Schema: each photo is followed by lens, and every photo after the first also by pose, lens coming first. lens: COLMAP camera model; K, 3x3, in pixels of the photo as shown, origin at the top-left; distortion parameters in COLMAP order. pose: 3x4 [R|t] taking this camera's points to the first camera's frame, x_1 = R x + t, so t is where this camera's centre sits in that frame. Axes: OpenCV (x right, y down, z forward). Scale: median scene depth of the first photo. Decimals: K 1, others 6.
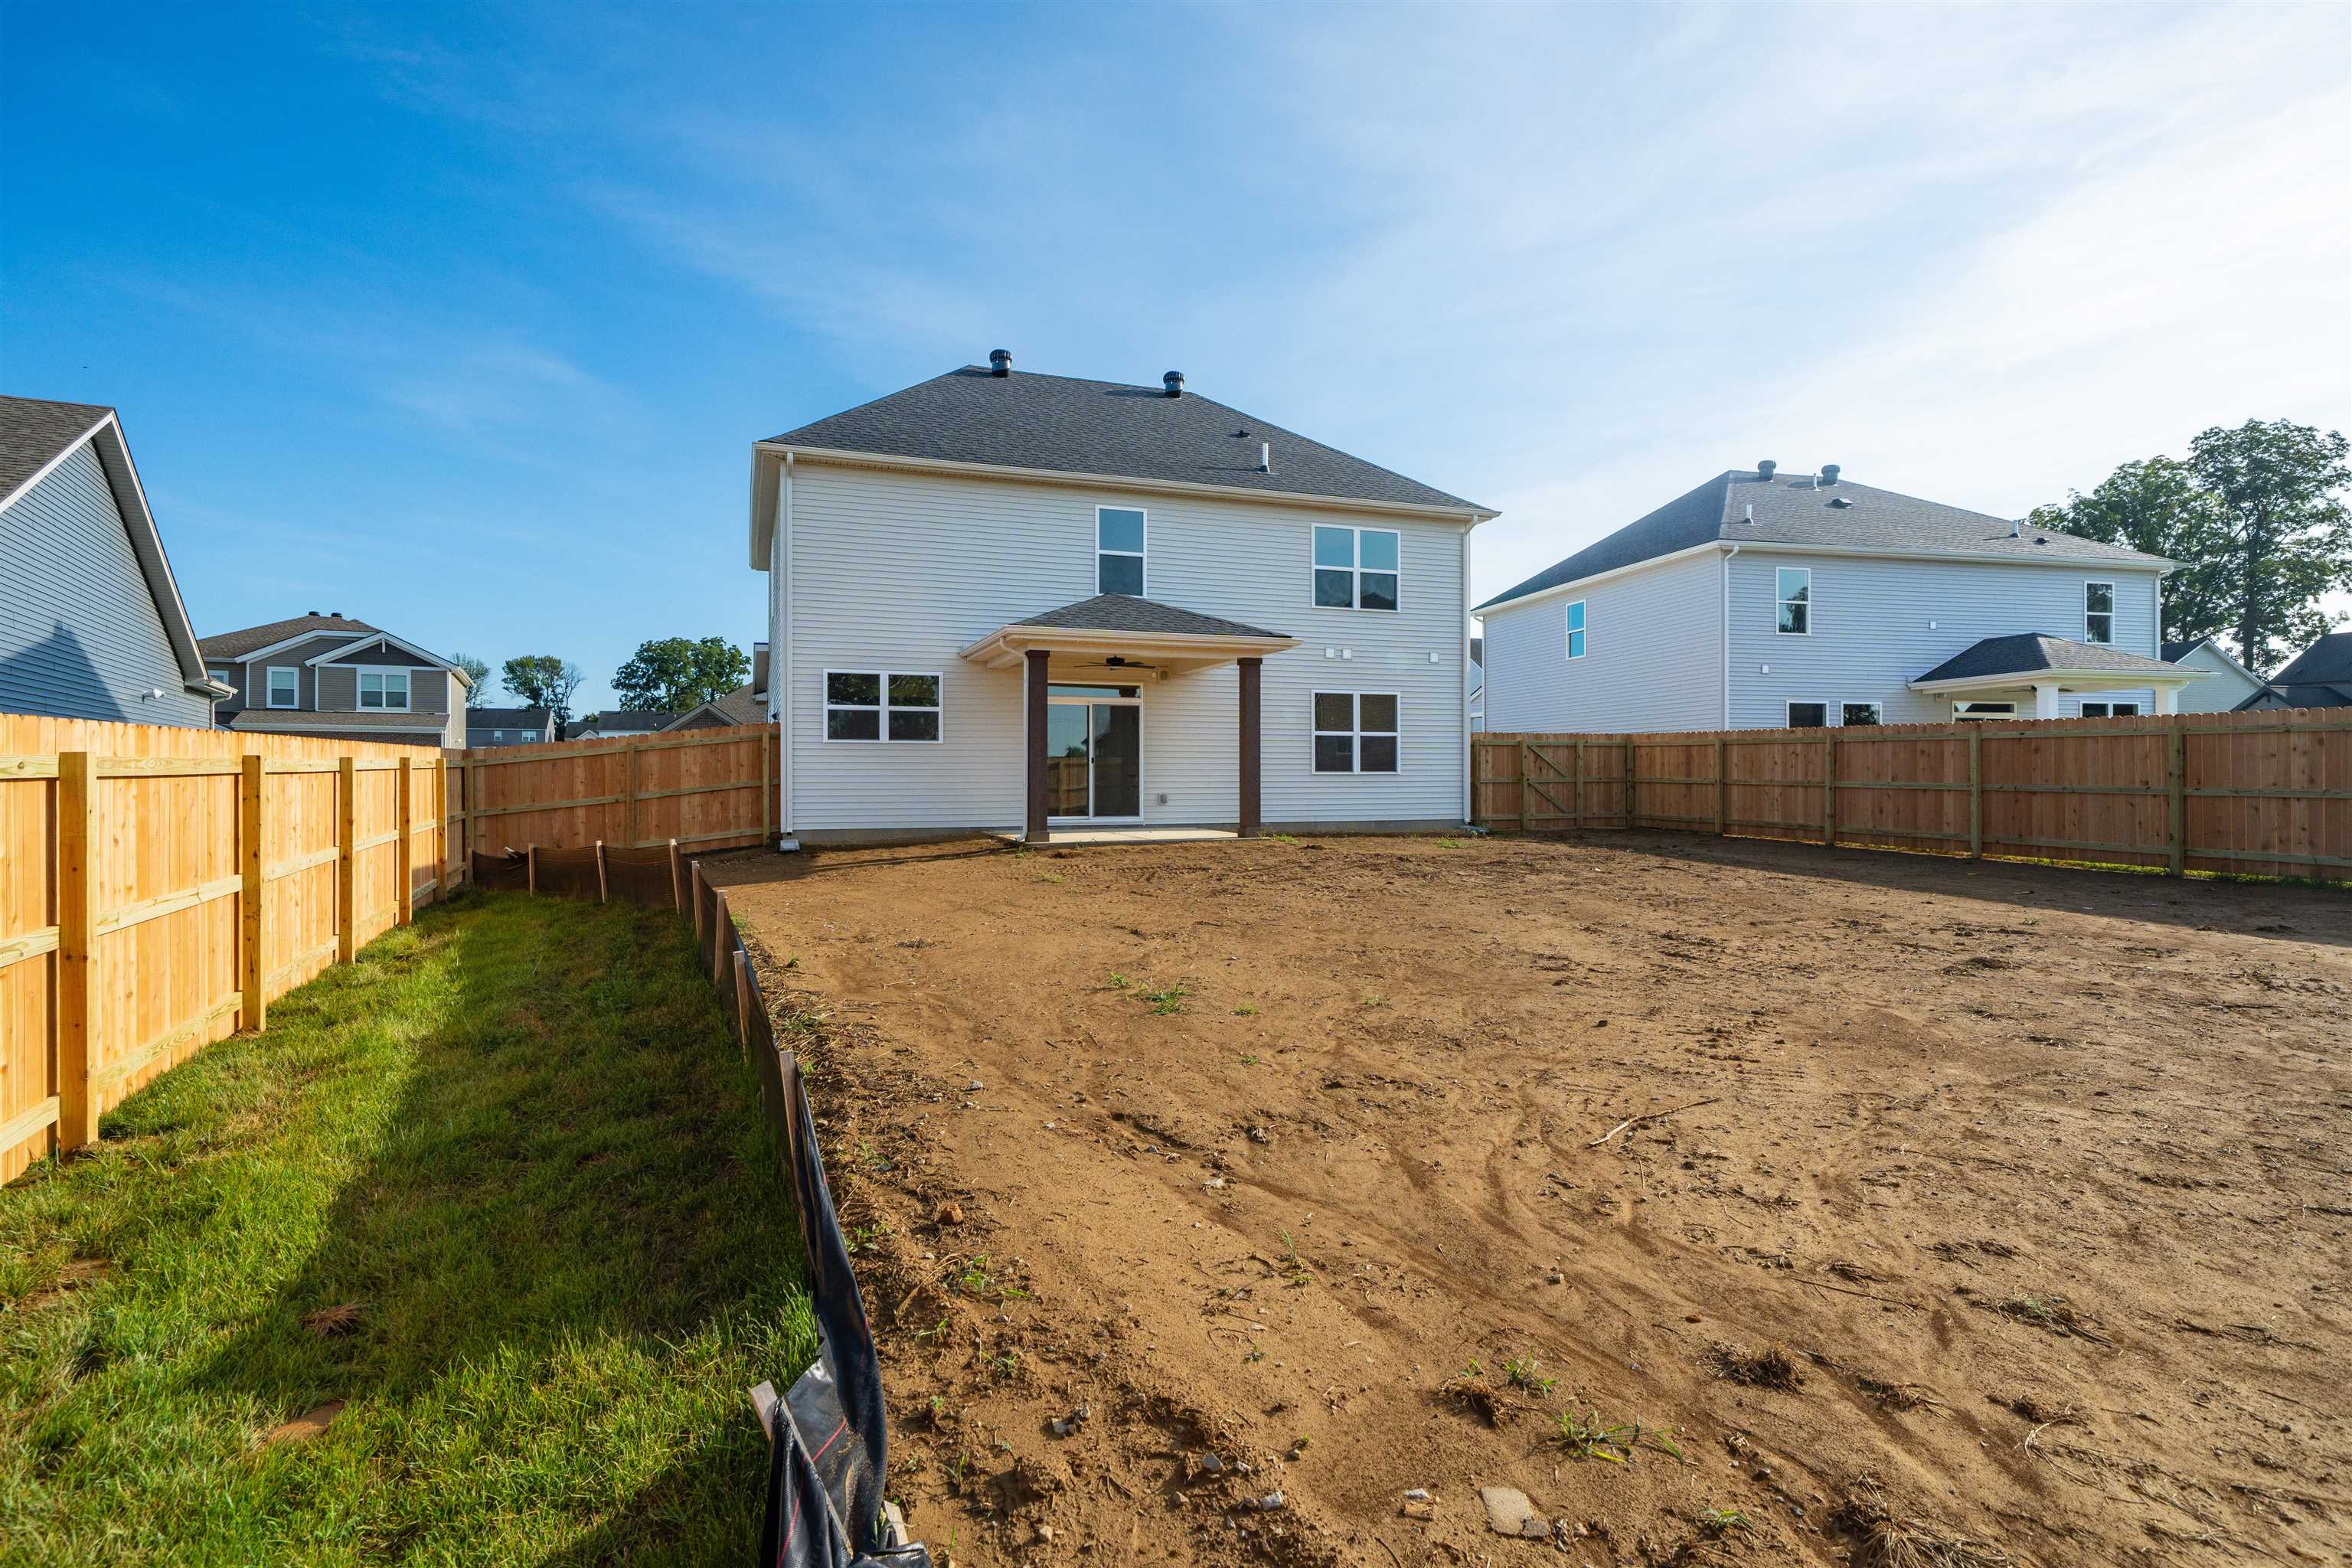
lens RADIAL K [[1138.1, 0, 1171.7], [0, 1138.1, 775.4], [0, 0, 1]] dist [-0.002641, -0.000063]
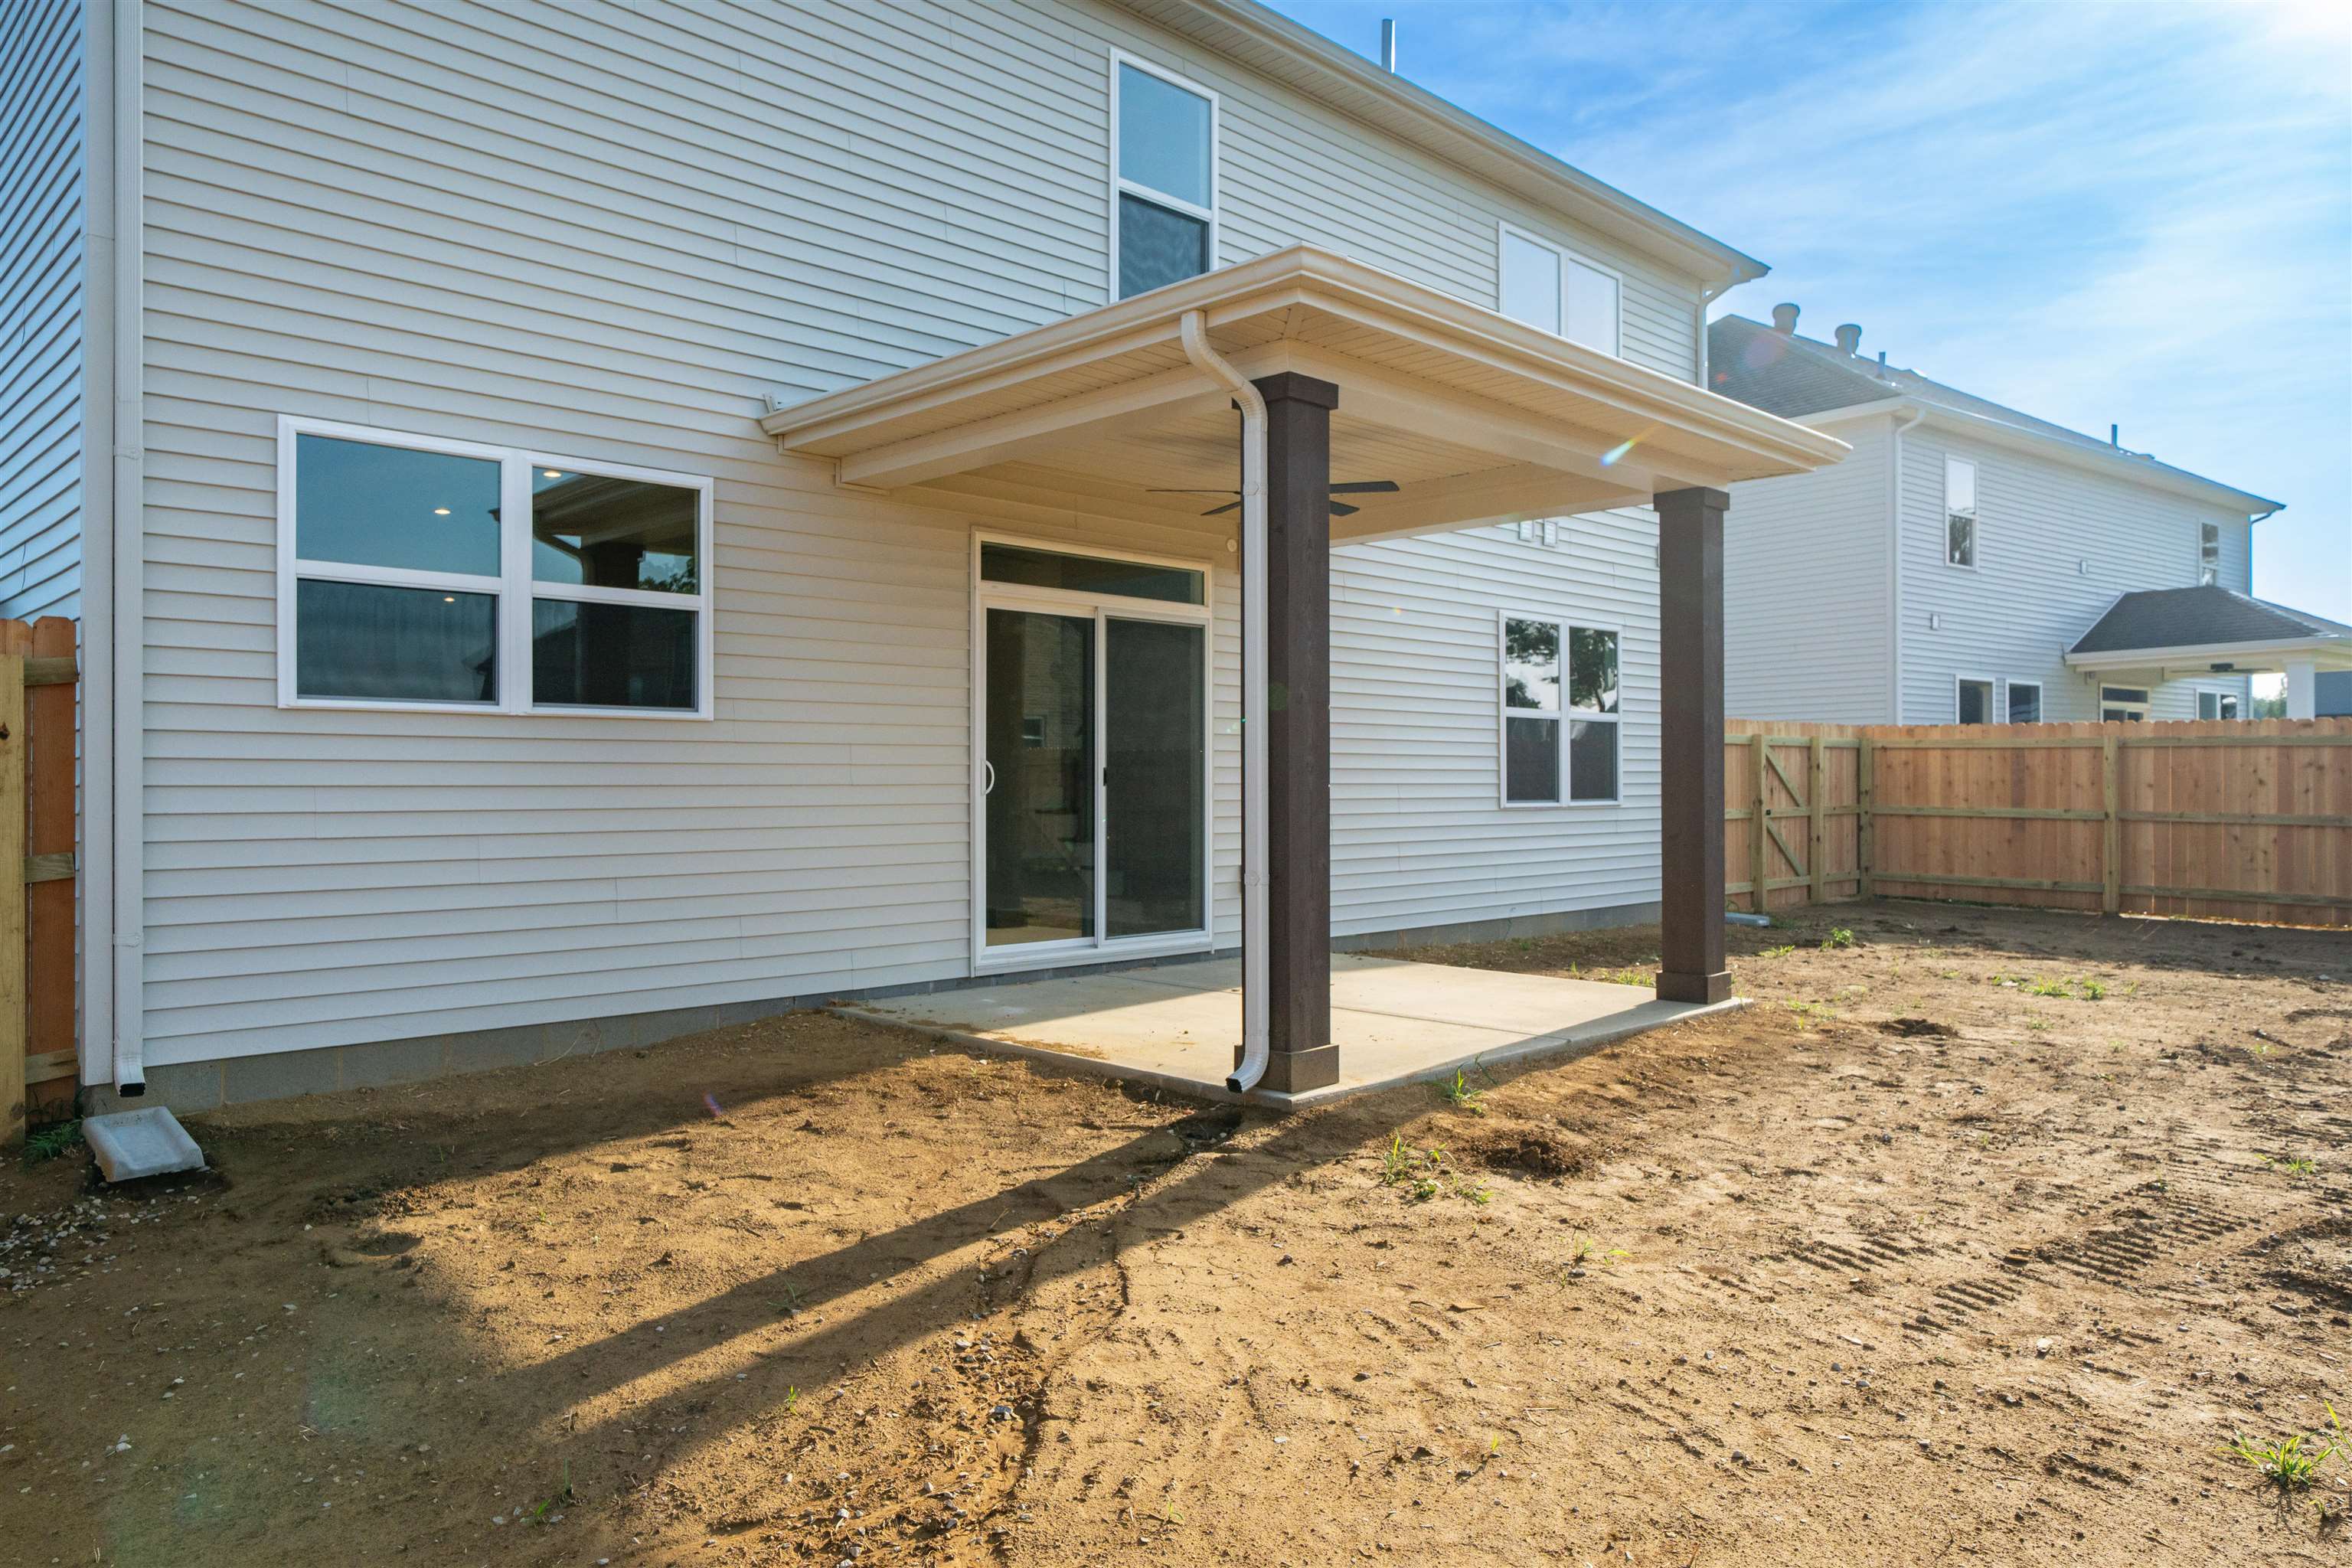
lens RADIAL K [[1552.2, 0, 1179.2], [0, 1552.2, 783.0], [0, 0, 1]] dist [-0.005945, -0.000667]
pose [[0.916042, -0.000709, 0.401082, -0.232621], [0.001063, 0.999999, -0.000659, -0.010682], [-0.401081, 0.001030, 0.916042, 0.540702]]
